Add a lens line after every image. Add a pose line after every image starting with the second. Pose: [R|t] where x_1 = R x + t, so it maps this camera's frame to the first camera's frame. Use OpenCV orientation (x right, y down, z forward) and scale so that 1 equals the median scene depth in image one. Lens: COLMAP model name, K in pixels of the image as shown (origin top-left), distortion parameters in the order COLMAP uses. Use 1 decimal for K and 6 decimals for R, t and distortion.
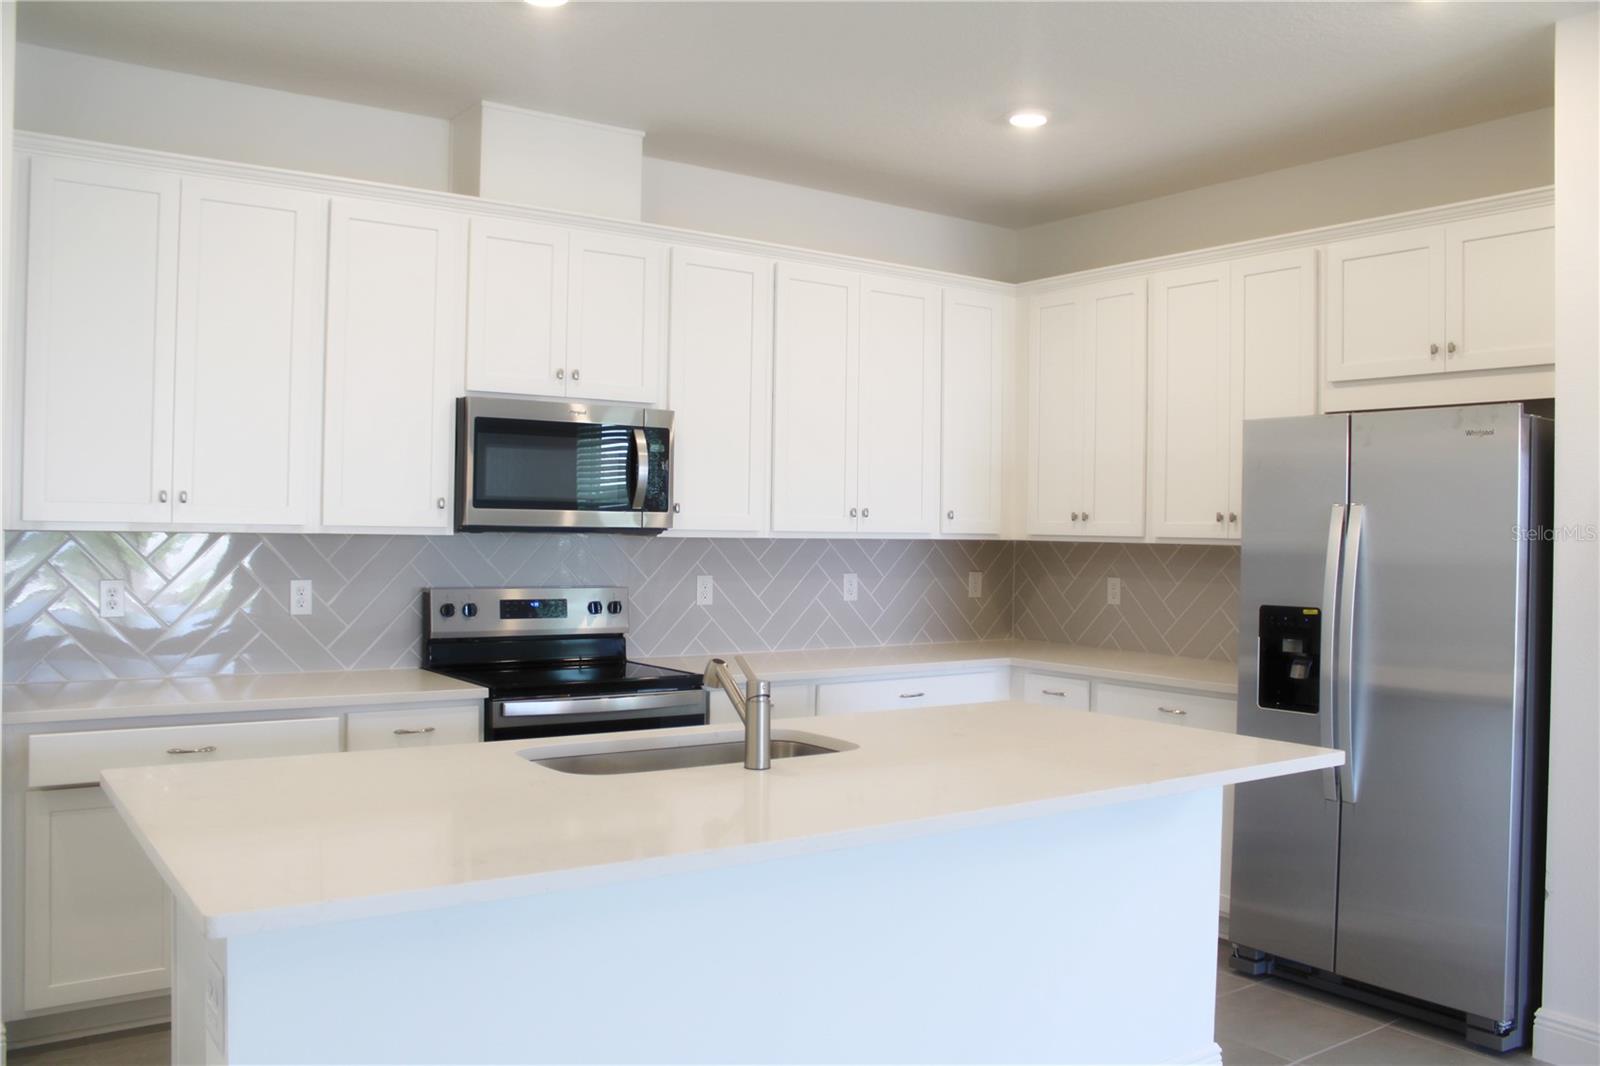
lens RADIAL K [[1367.5, 0, 800.0], [0, 1367.5, 533.0], [0, 0, 1]] dist [-0.152973, 0.148101]
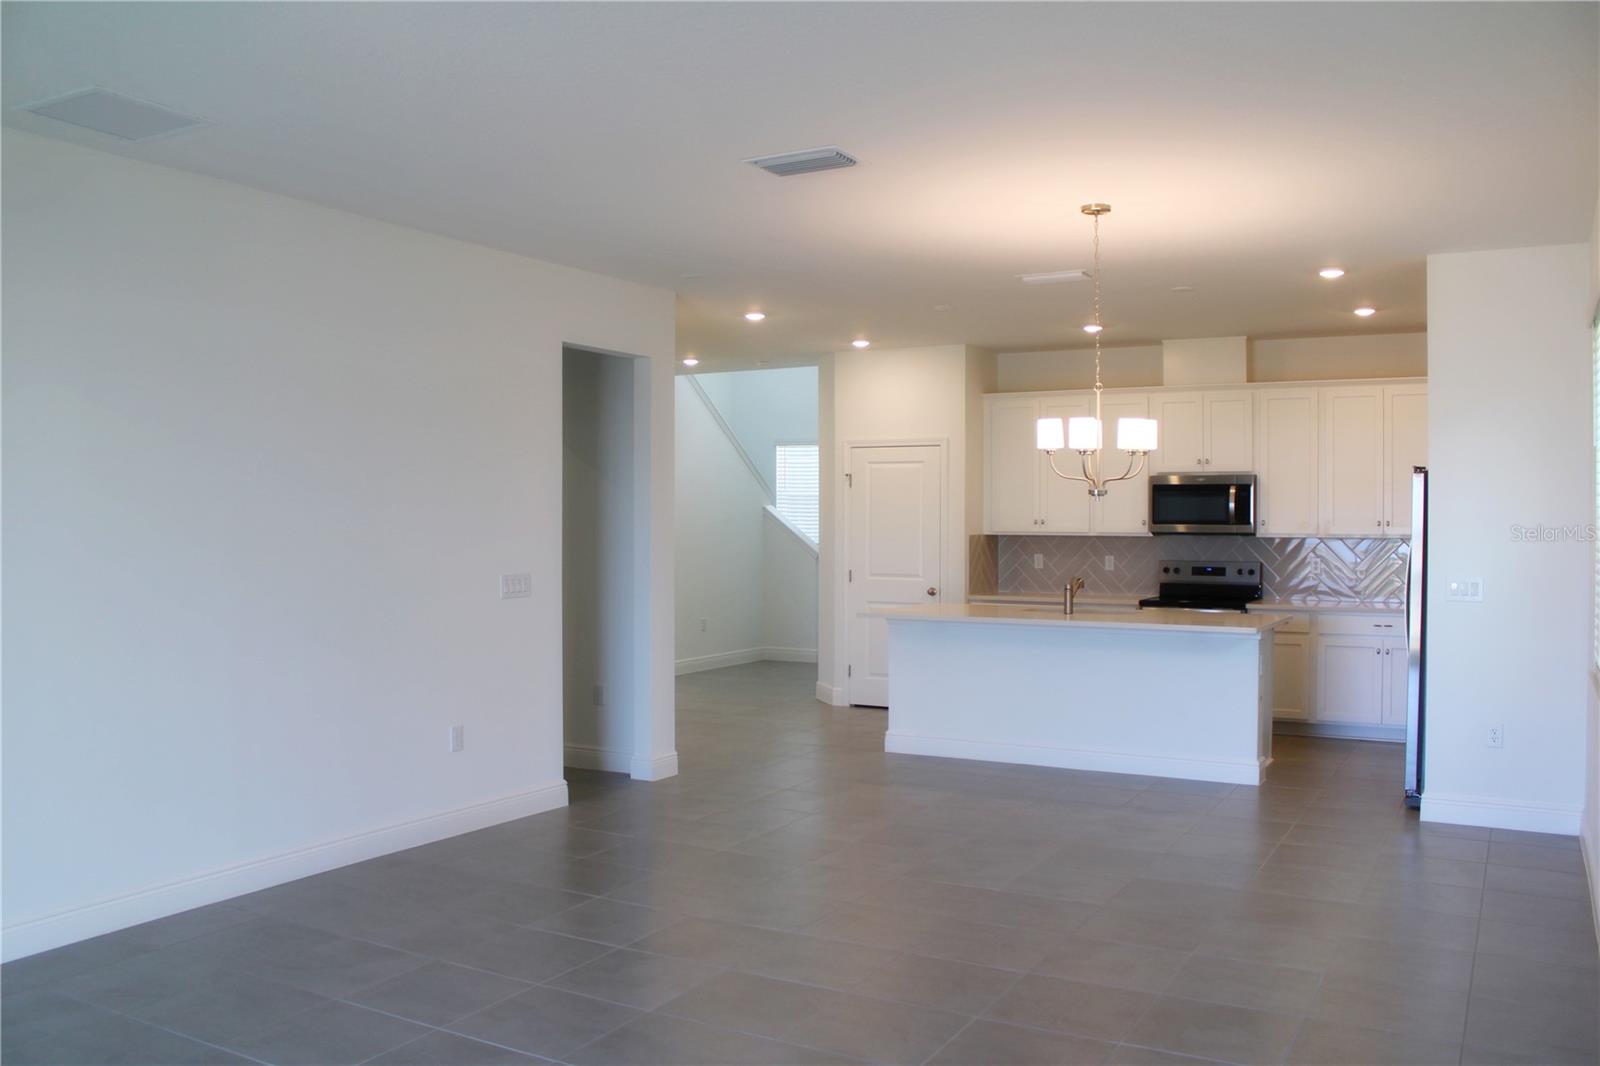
lens RADIAL K [[1367.5, 0, 800.0], [0, 1367.5, 533.0], [0, 0, 1]] dist [-0.152973, 0.148101]
pose [[0.402283, -0.003487, -0.915509, 1.519139], [0.002334, 0.999993, -0.002783, 0.000665], [0.915512, -0.001017, 0.402289, -0.441550]]
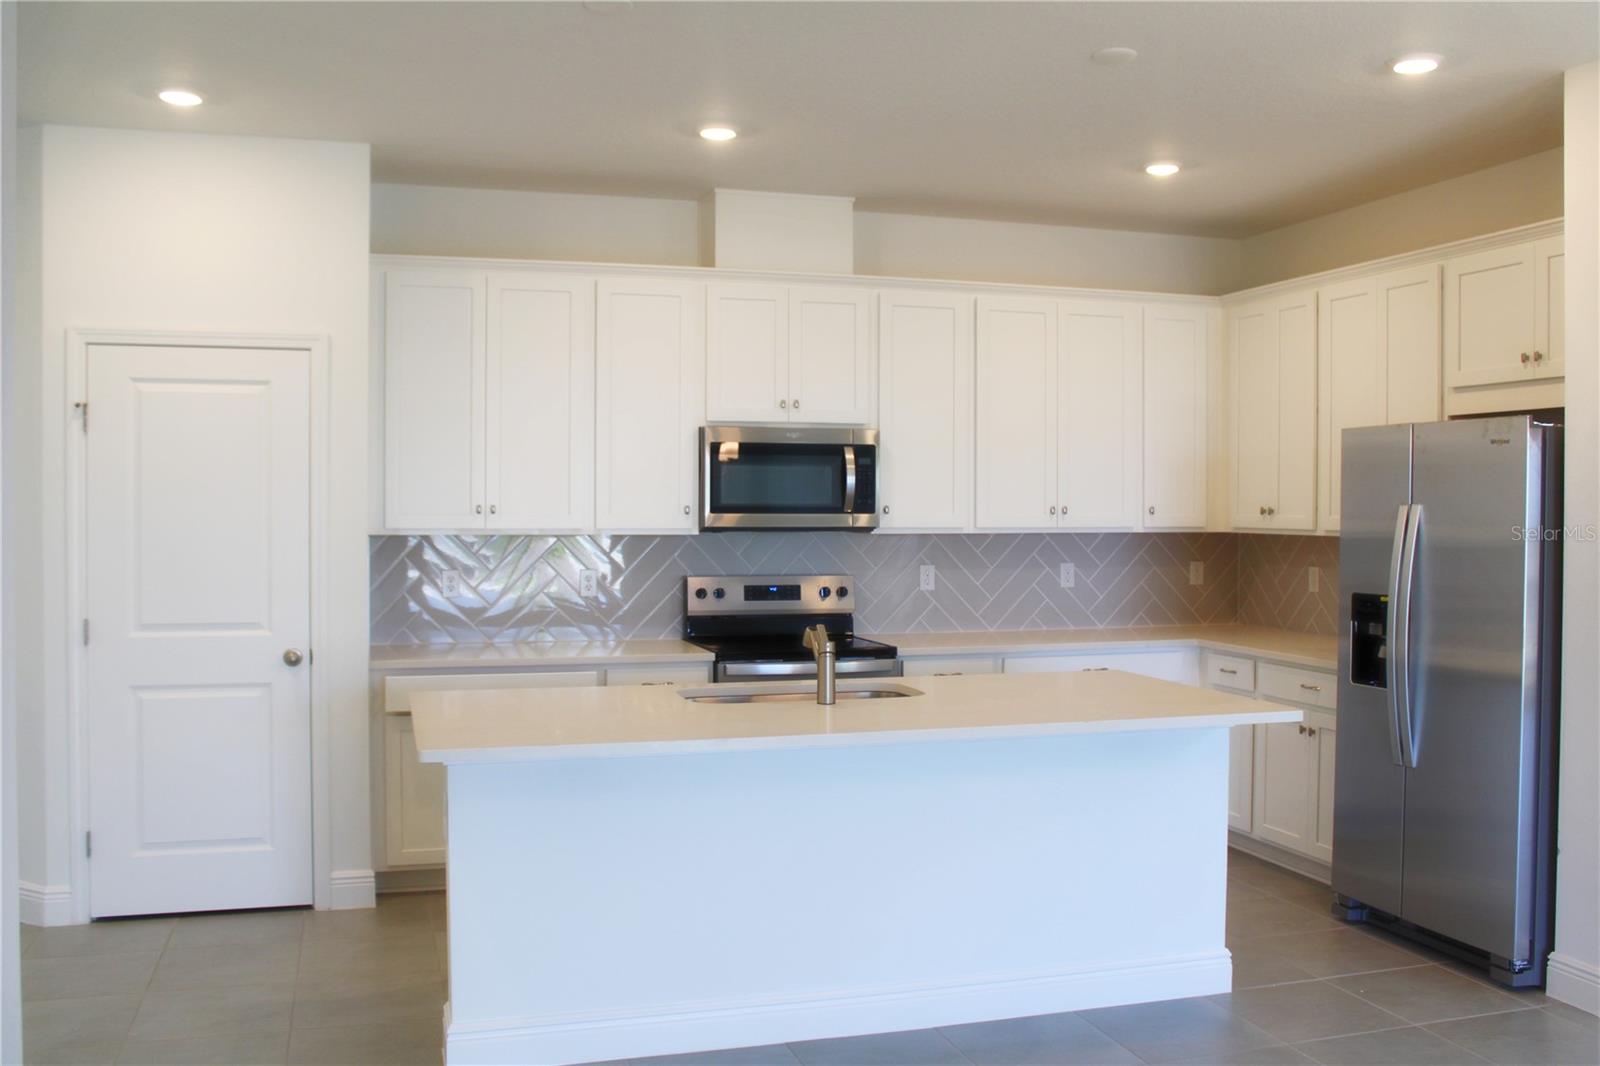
lens RADIAL K [[1557.0, 0, 800.0], [0, 1557.0, 533.0], [0, 0, 1]] dist [-0.132585, 0.155464]
pose [[0.944893, -0.006757, -0.327308, 0.300965], [0.011067, 0.999875, 0.011307, -0.014770], [0.327191, -0.014306, 0.944850, -0.340339]]
